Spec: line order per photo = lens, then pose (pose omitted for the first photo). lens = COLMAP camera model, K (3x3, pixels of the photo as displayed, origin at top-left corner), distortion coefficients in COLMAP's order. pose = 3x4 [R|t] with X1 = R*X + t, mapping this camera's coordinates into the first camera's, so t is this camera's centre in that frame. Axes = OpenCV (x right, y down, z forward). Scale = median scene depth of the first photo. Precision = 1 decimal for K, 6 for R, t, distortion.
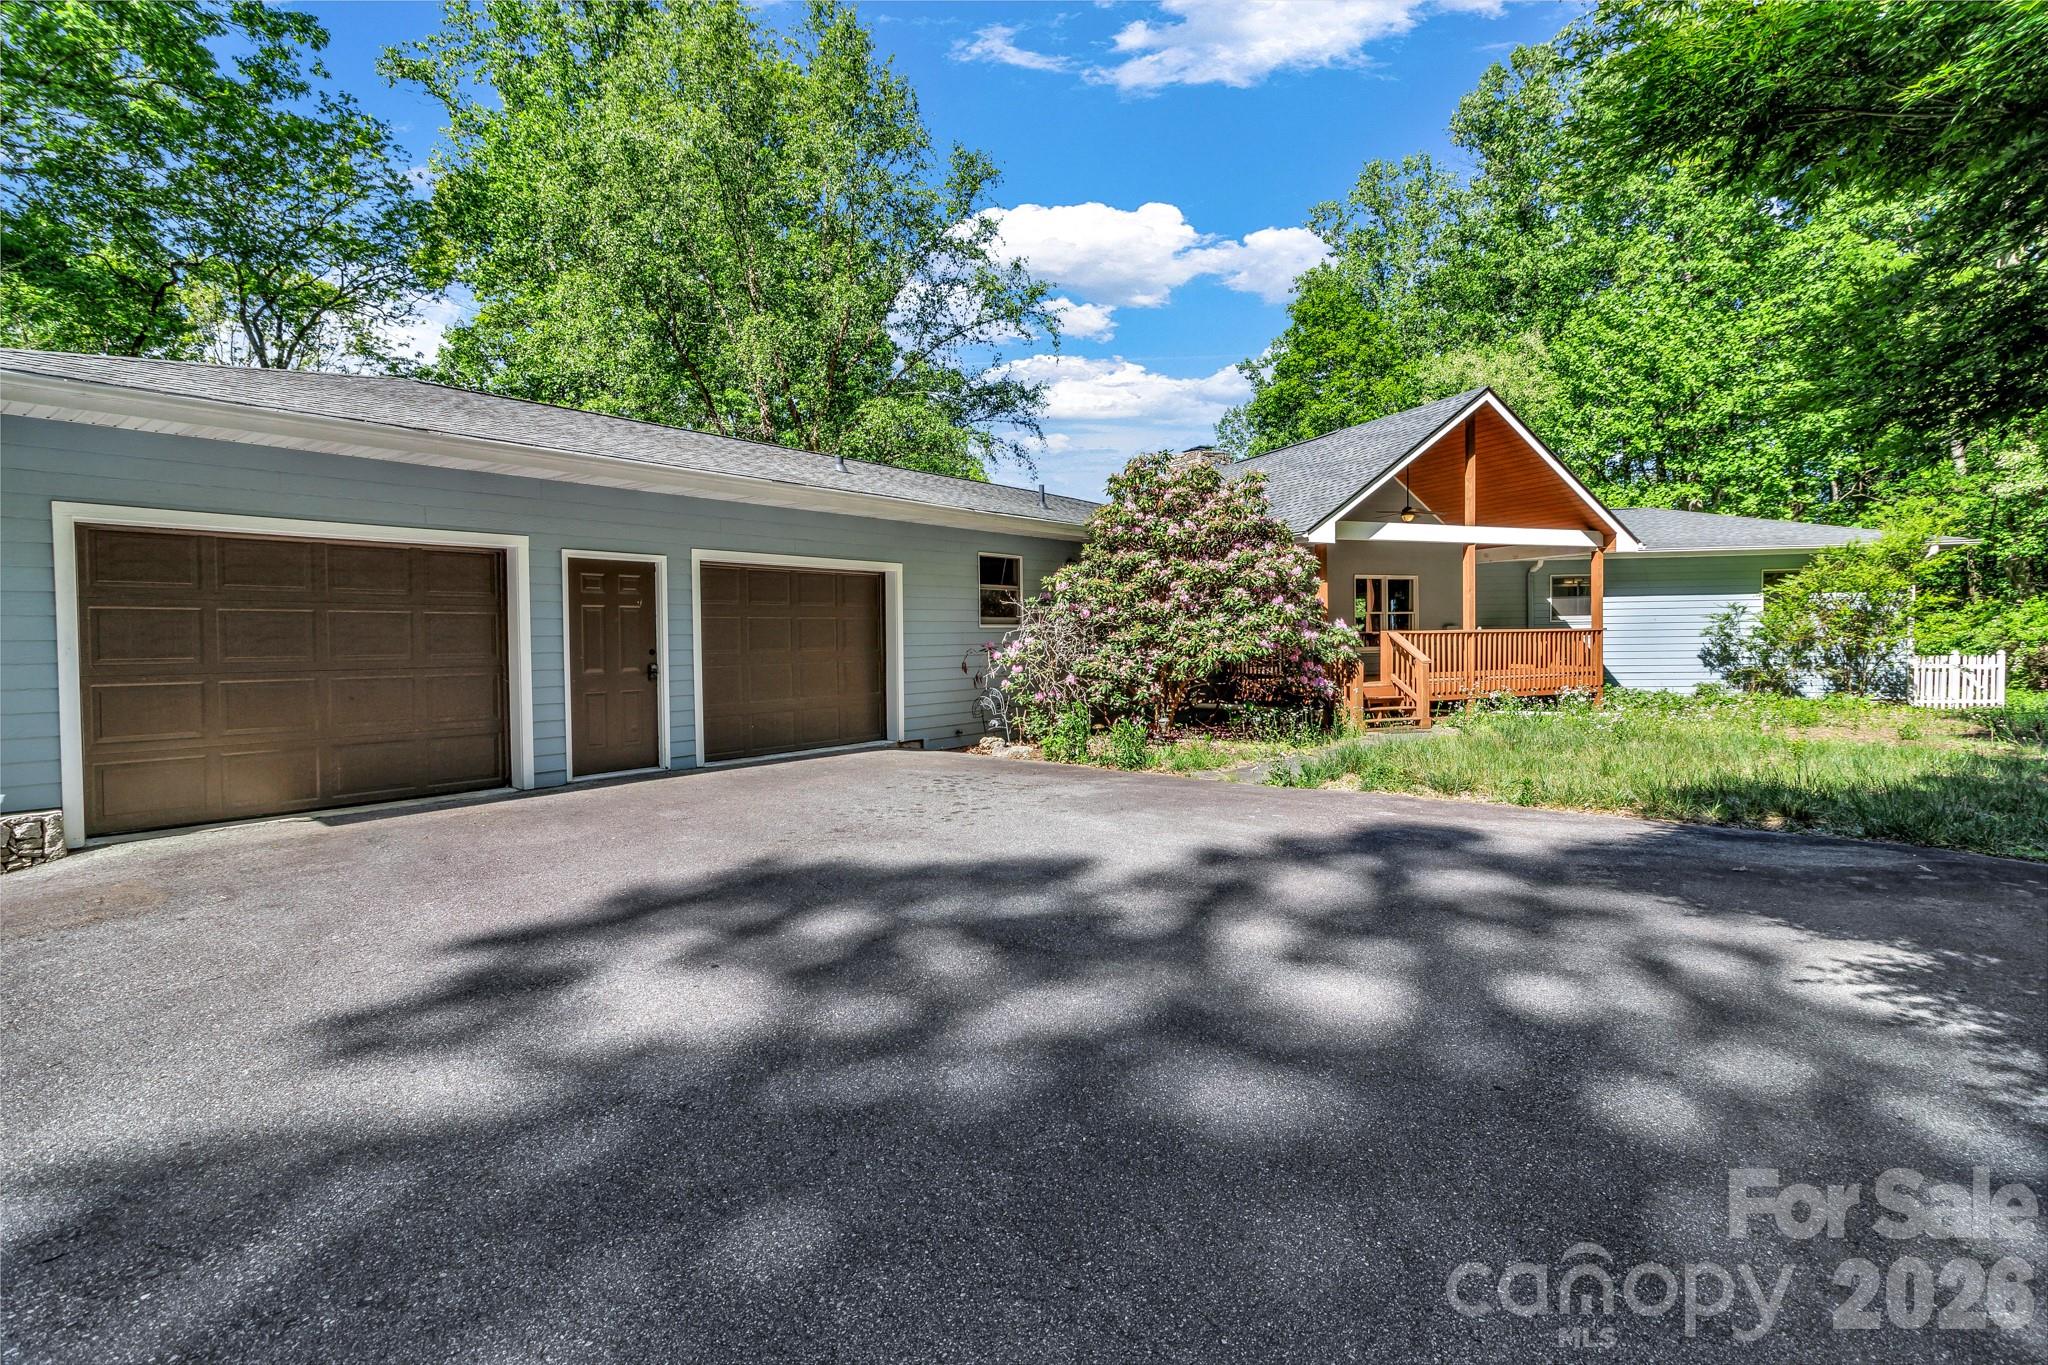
lens RADIAL K [[931.7, 0, 1024.0], [0, 931.7, 682.5], [0, 0, 1]] dist [-0.001776, -0.000433]
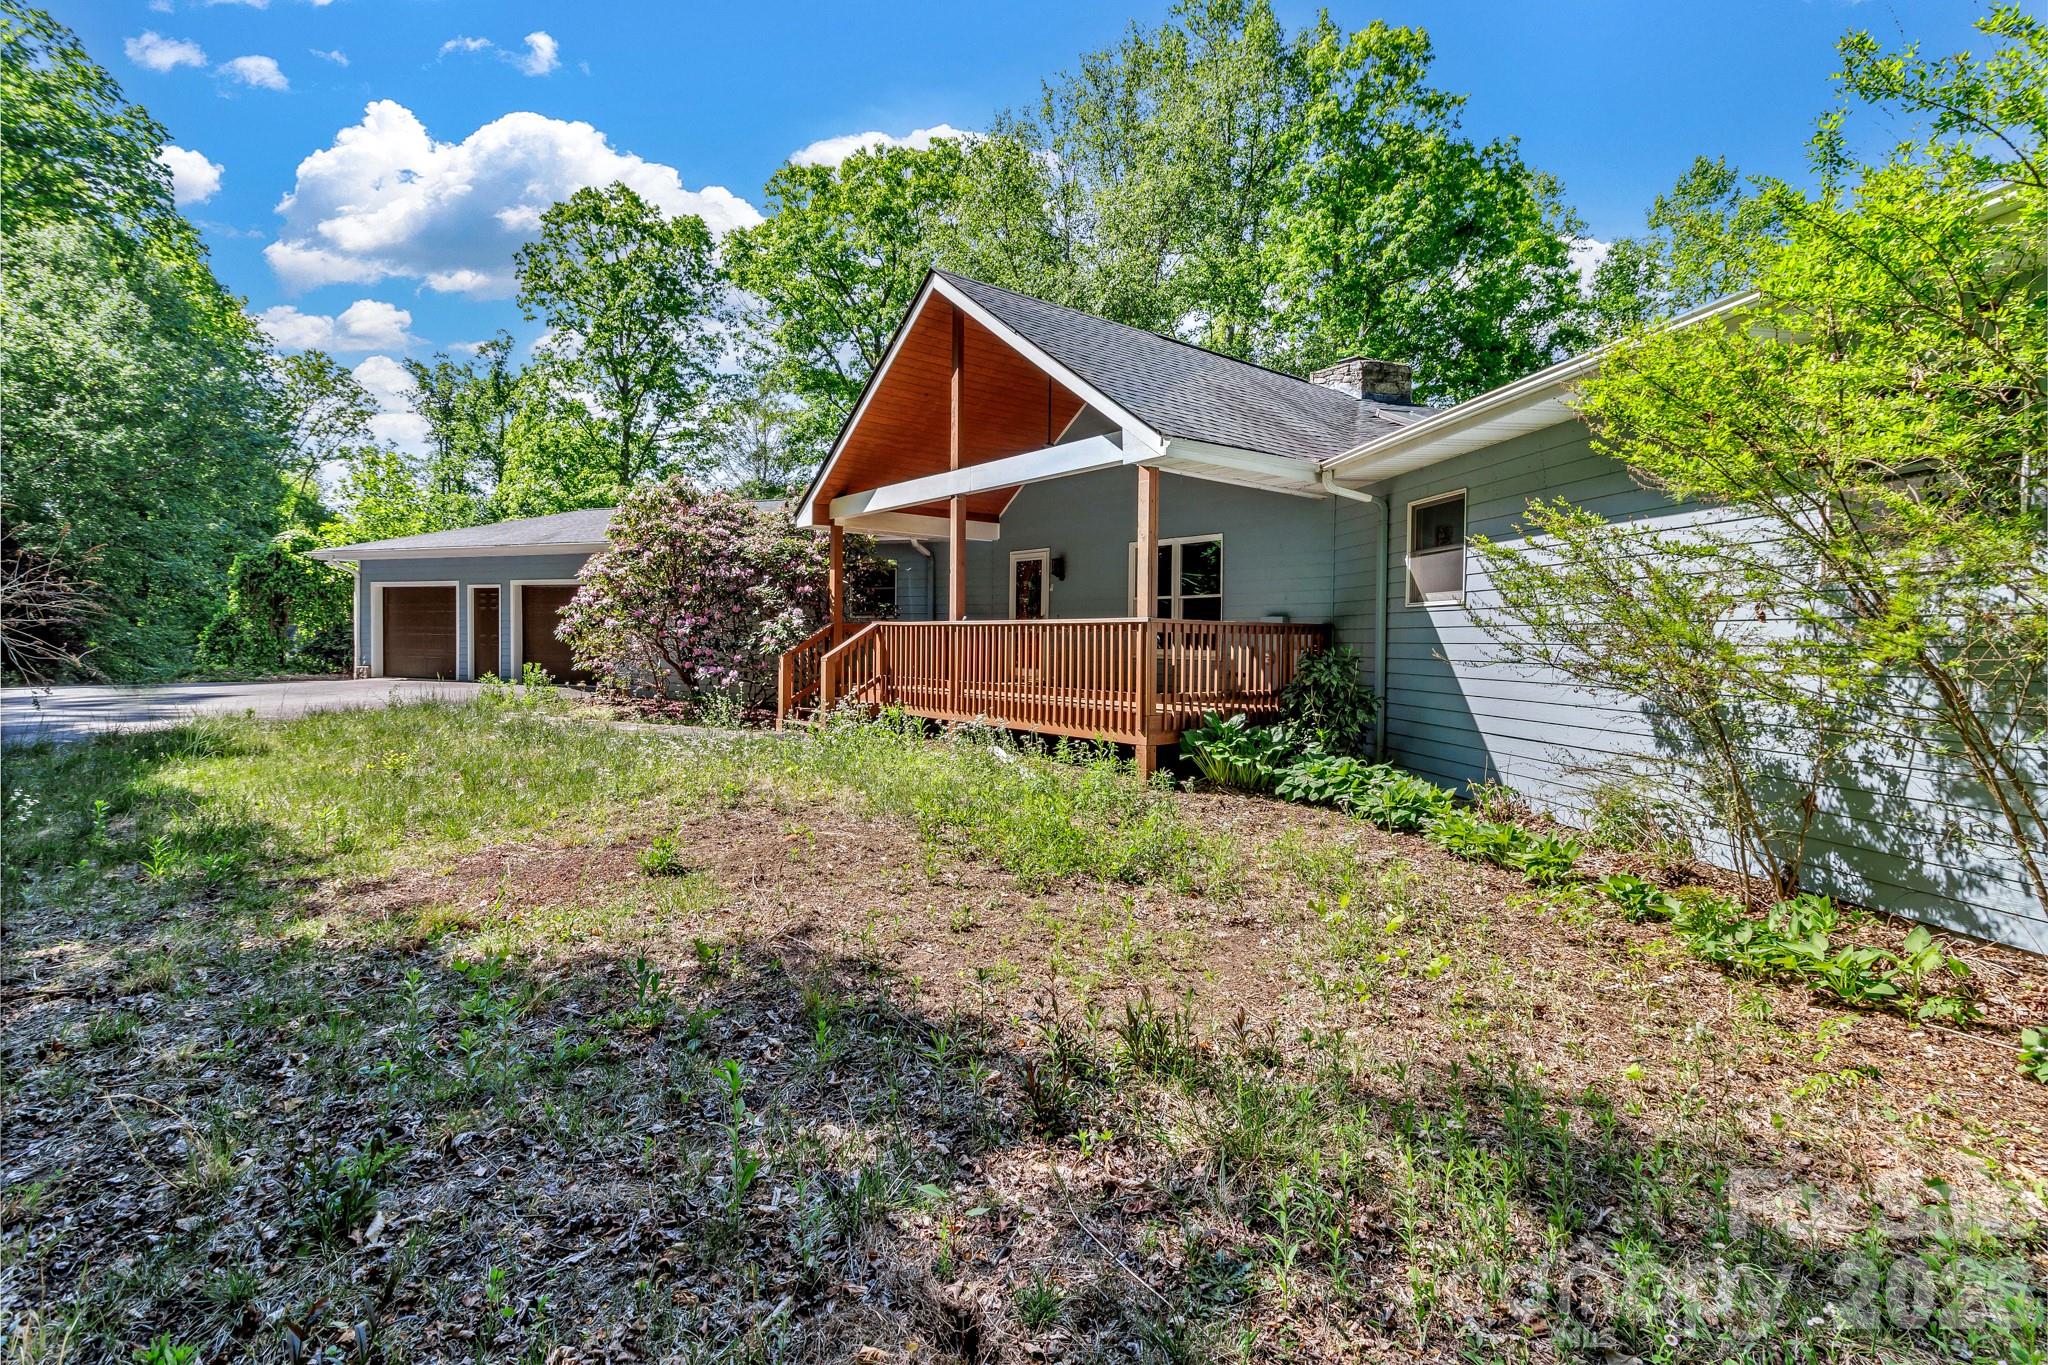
lens RADIAL K [[931.7, 0, 1024.0], [0, 931.7, 682.5], [0, 0, 1]] dist [-0.001776, -0.000433]
pose [[0.302322, 0.059409, -0.951353, 0.974656], [-0.067990, 0.996858, 0.040644, -0.036745], [0.950778, 0.052395, 0.305412, 0.710894]]
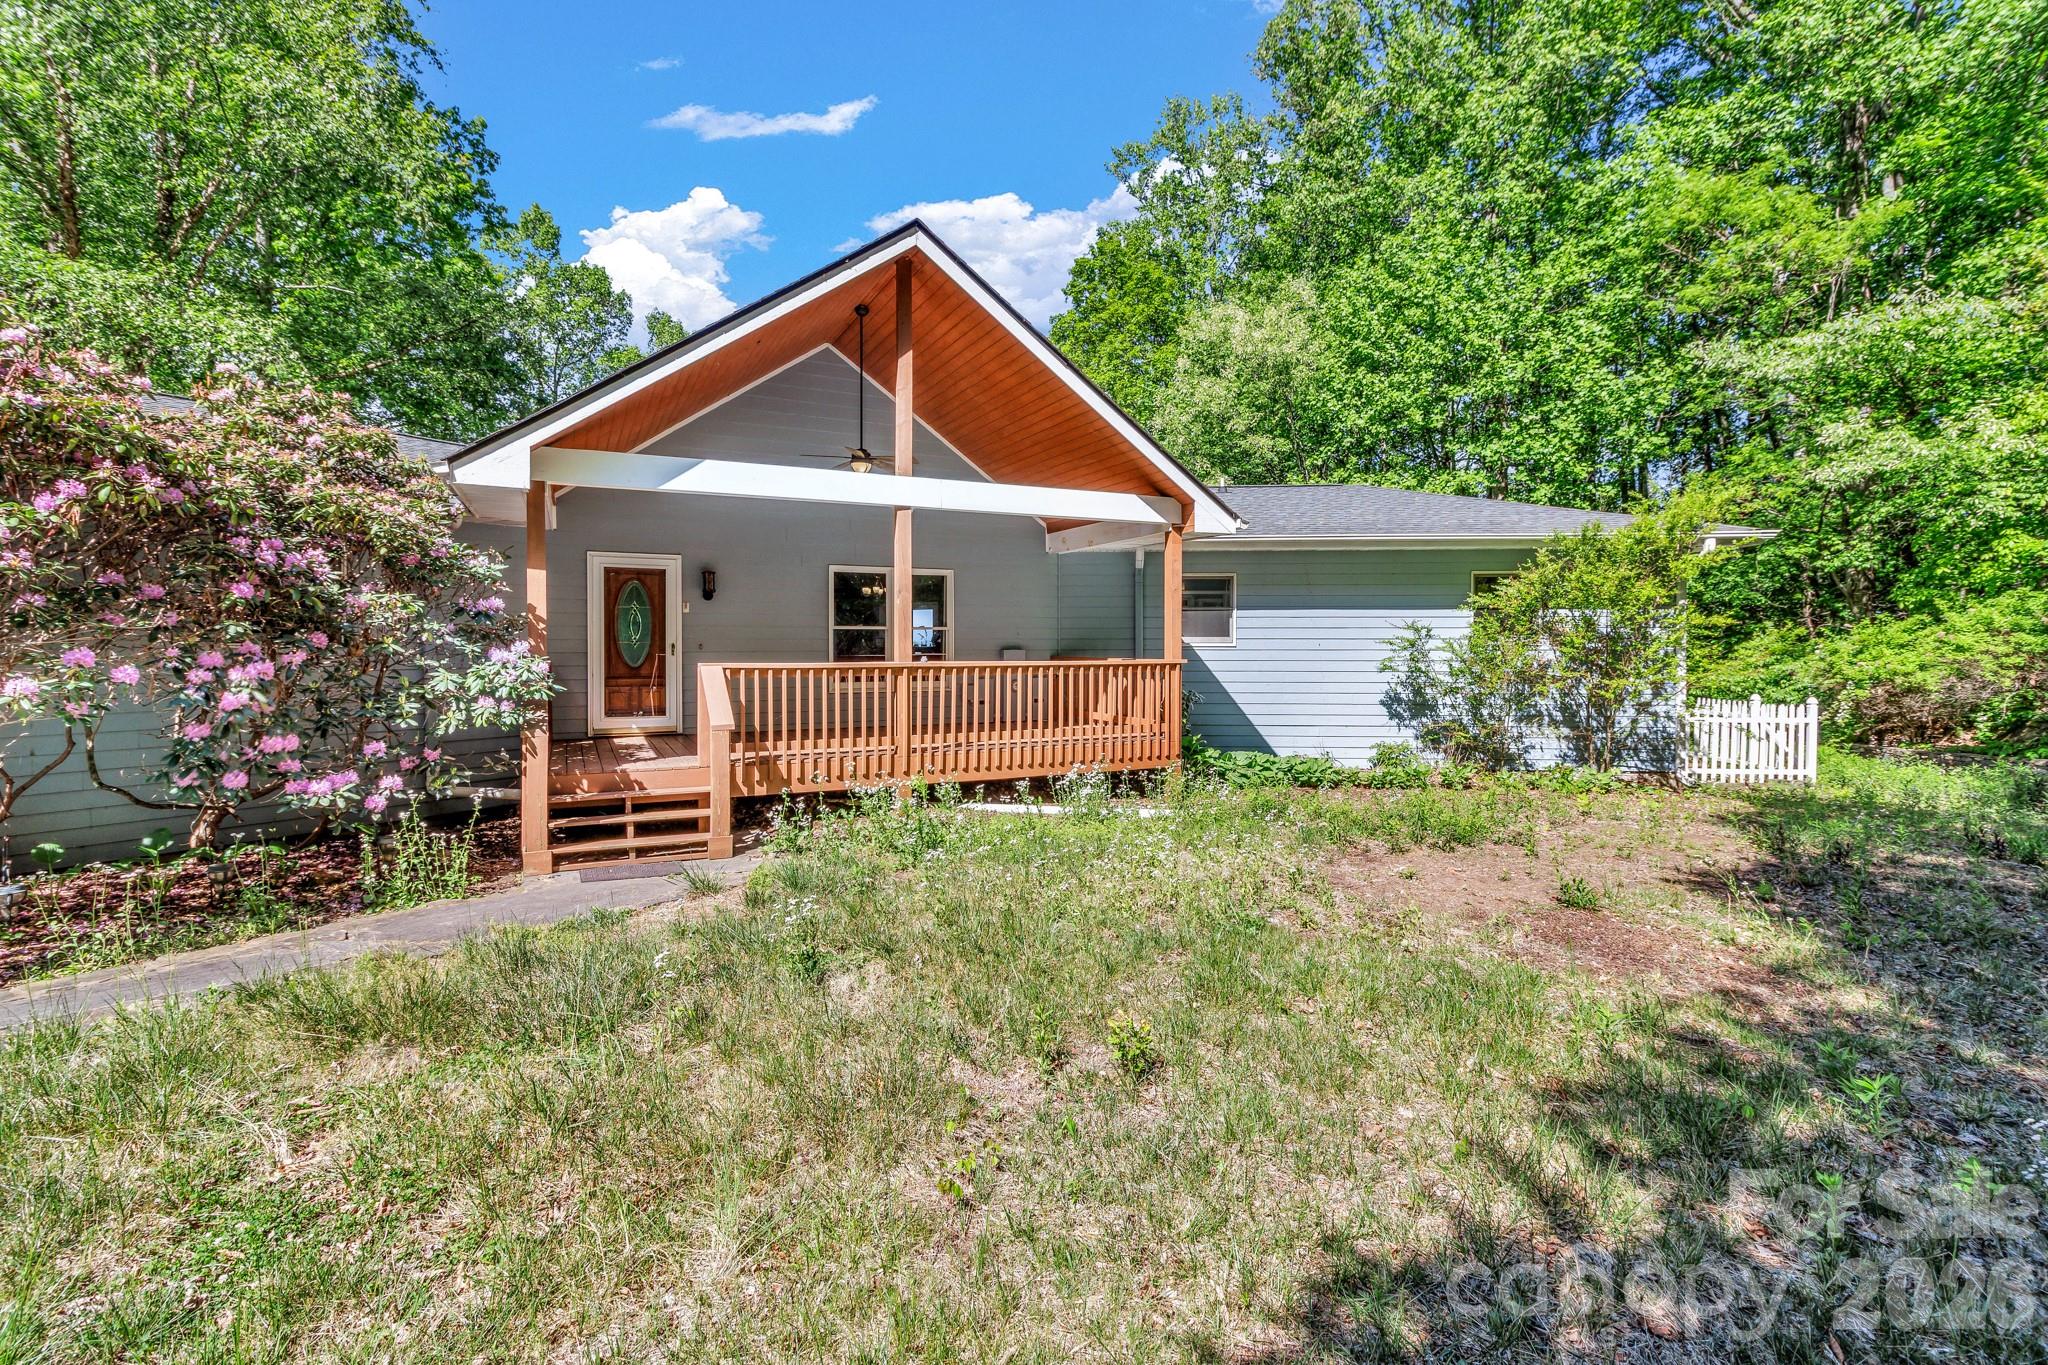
lens RADIAL K [[984.2, 0, 1024.0], [0, 984.2, 682.5], [0, 0, 1]] dist [-0.000776, -0.000200]
pose [[0.995225, 0.008859, 0.097209, 0.414934], [-0.007350, 0.999847, -0.015871, -0.030126], [-0.097335, 0.015081, 0.995137, 0.344847]]
